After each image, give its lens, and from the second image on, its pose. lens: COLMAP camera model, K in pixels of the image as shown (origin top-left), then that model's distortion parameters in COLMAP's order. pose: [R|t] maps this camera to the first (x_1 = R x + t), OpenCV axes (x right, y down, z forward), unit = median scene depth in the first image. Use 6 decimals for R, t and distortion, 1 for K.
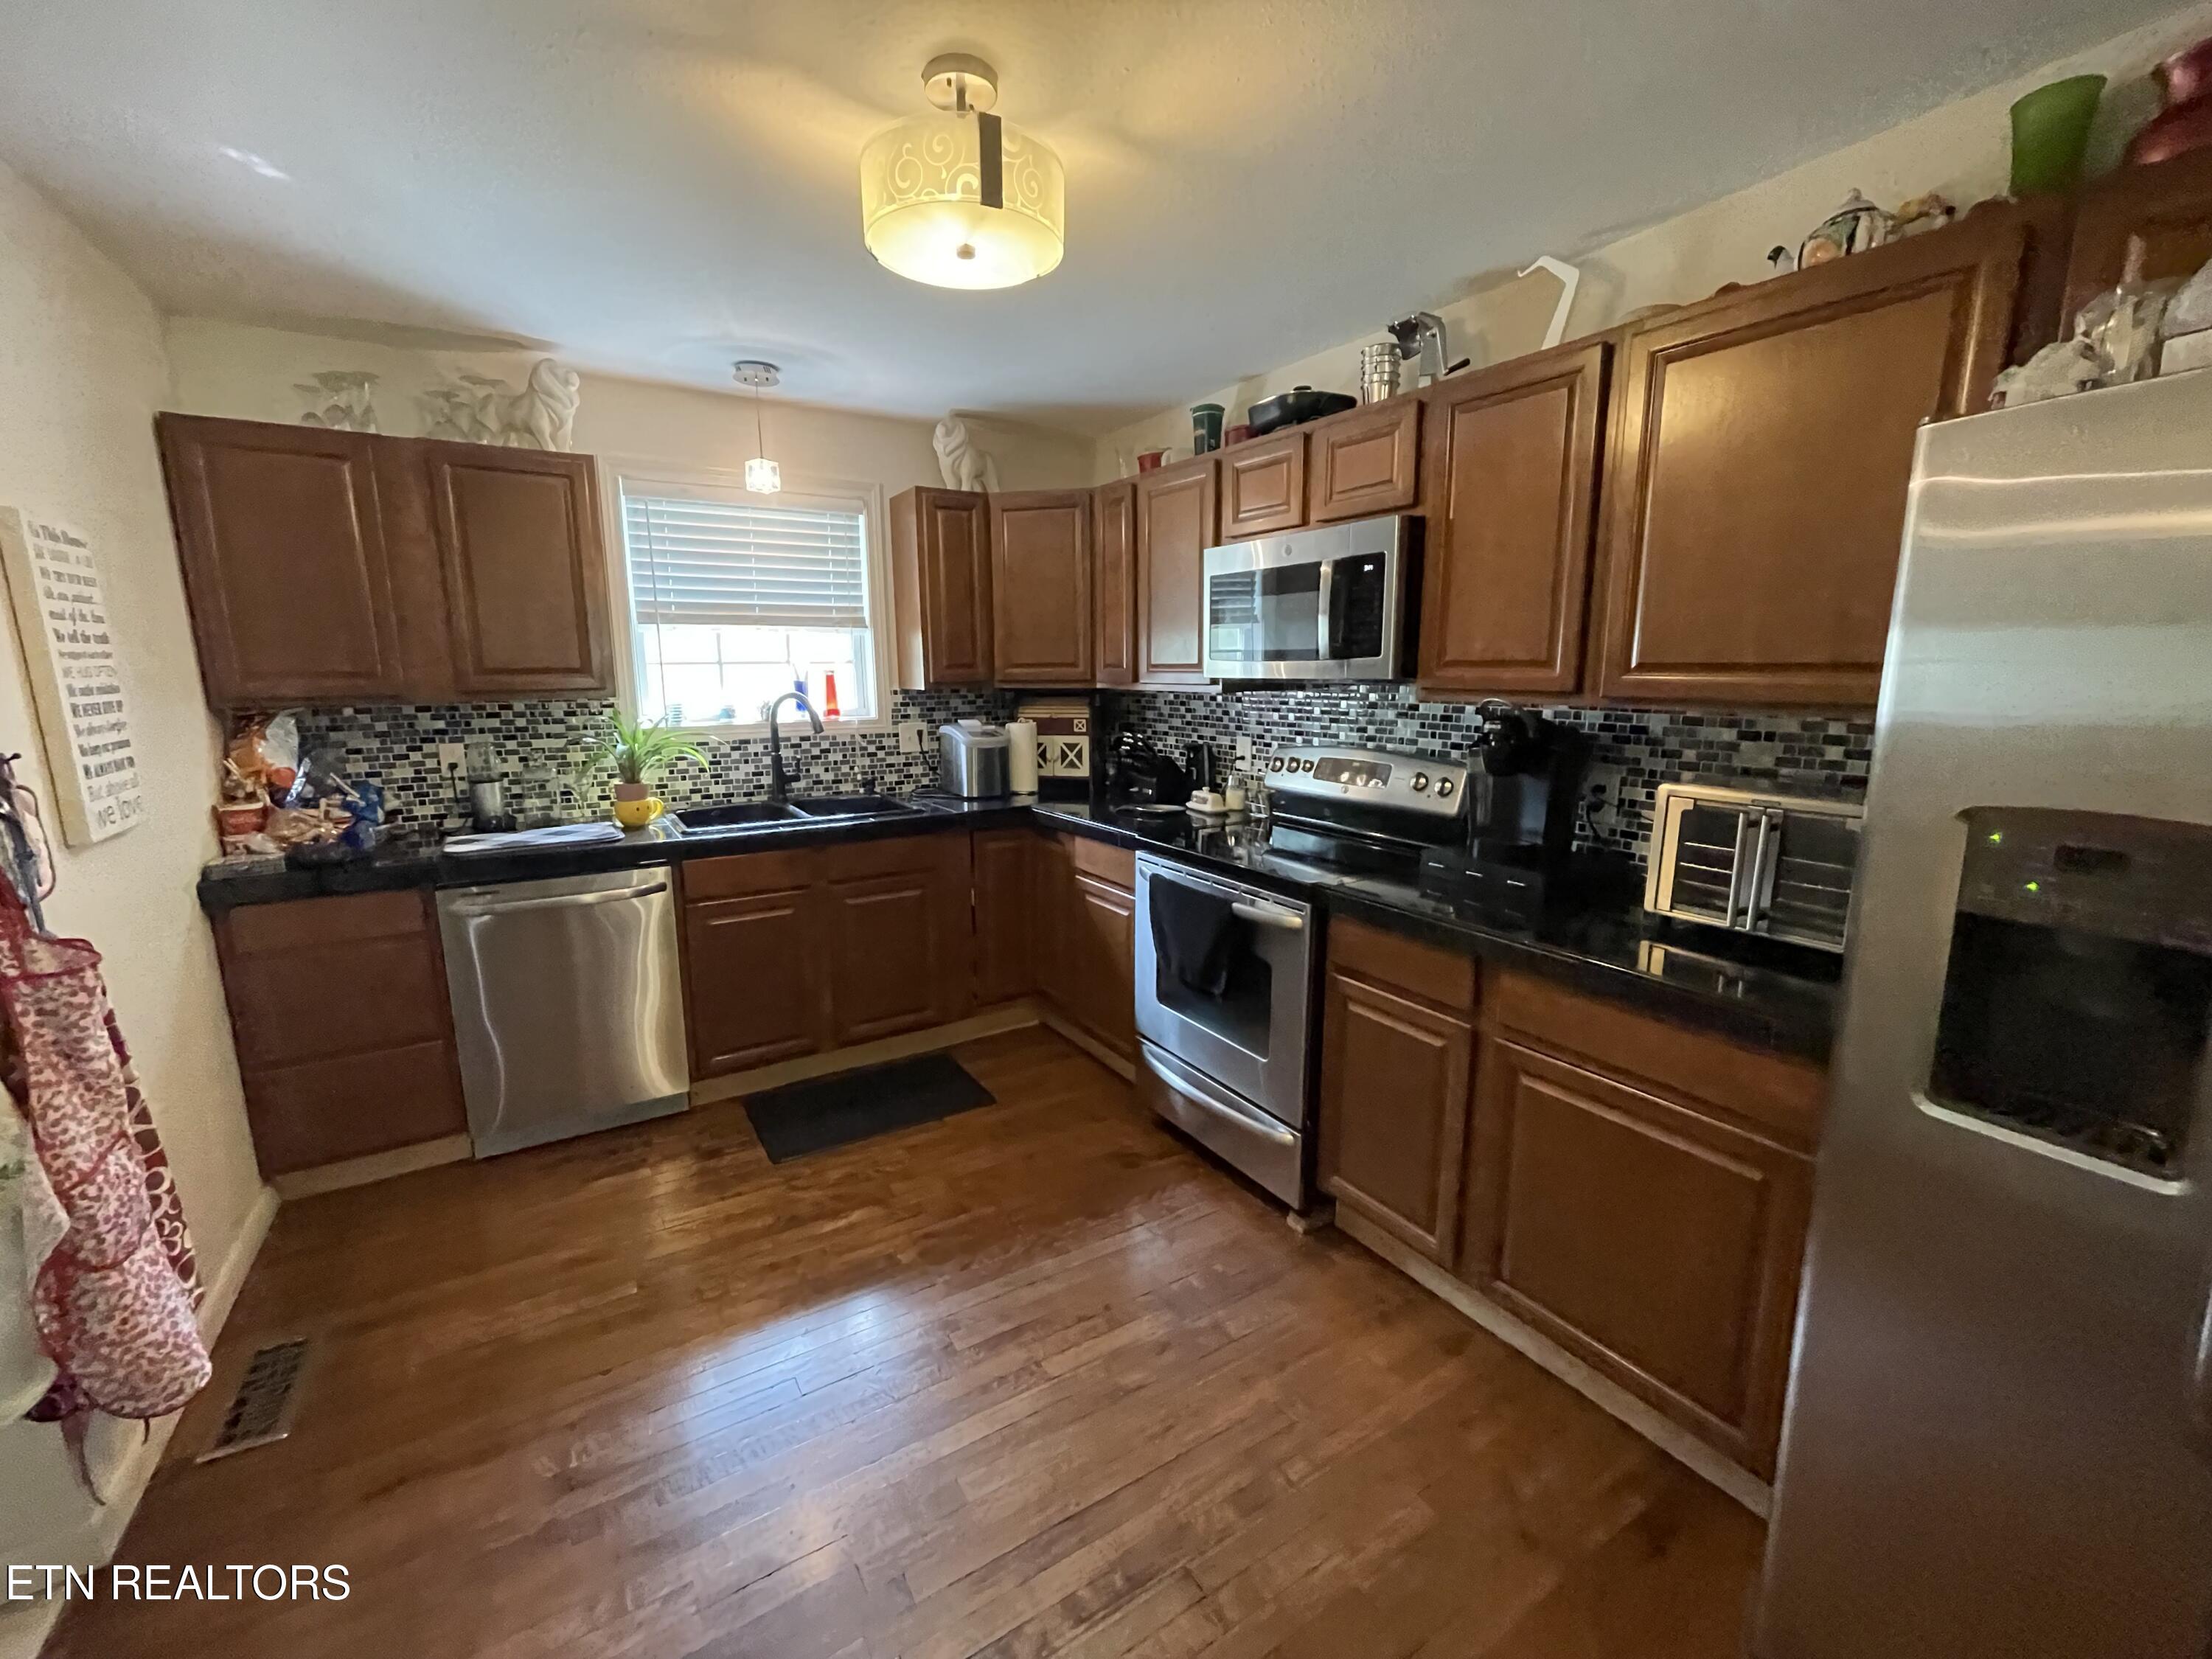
lens RADIAL K [[892.4, 0, 1093.0], [0, 892.4, 830.3], [0, 0, 1]] dist [0.001754, -0.000063]
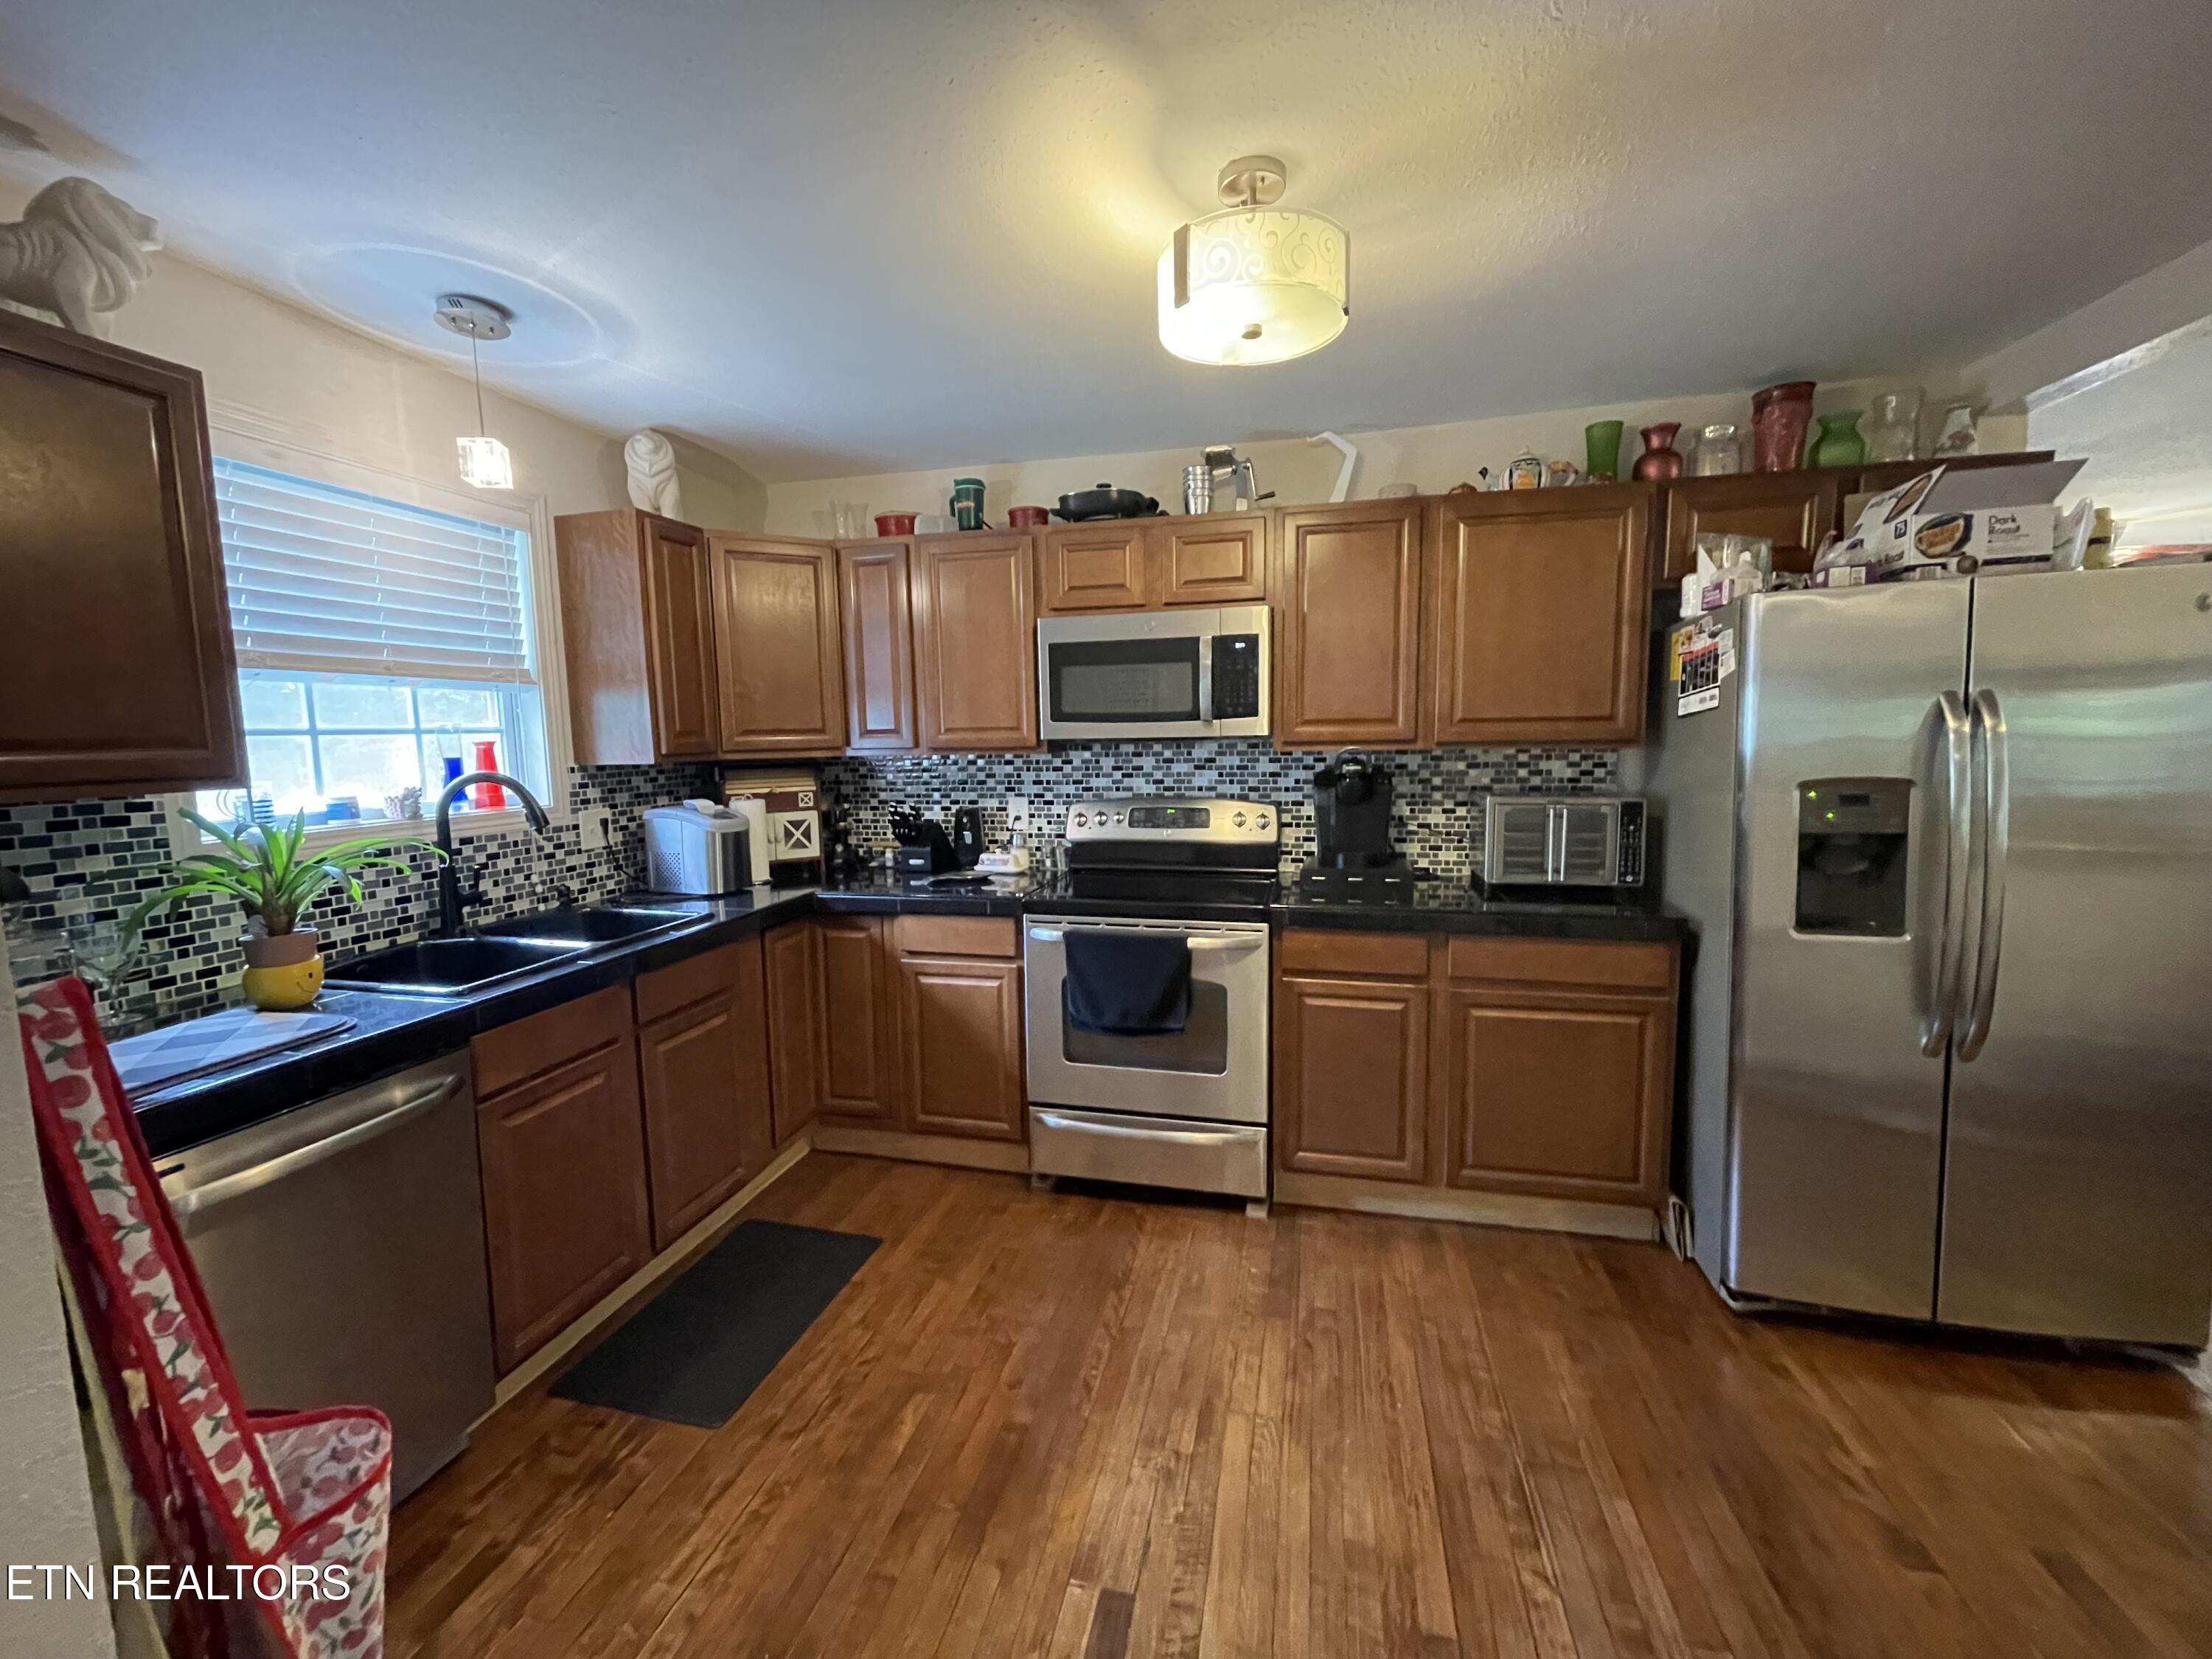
lens RADIAL K [[892.4, 0, 1093.0], [0, 892.4, 830.3], [0, 0, 1]] dist [0.001754, -0.000063]
pose [[0.723397, -0.083949, 0.685310, -0.507629], [0.141093, 0.989608, -0.027710, -0.027593], [-0.675862, 0.116738, 0.727724, 0.203593]]
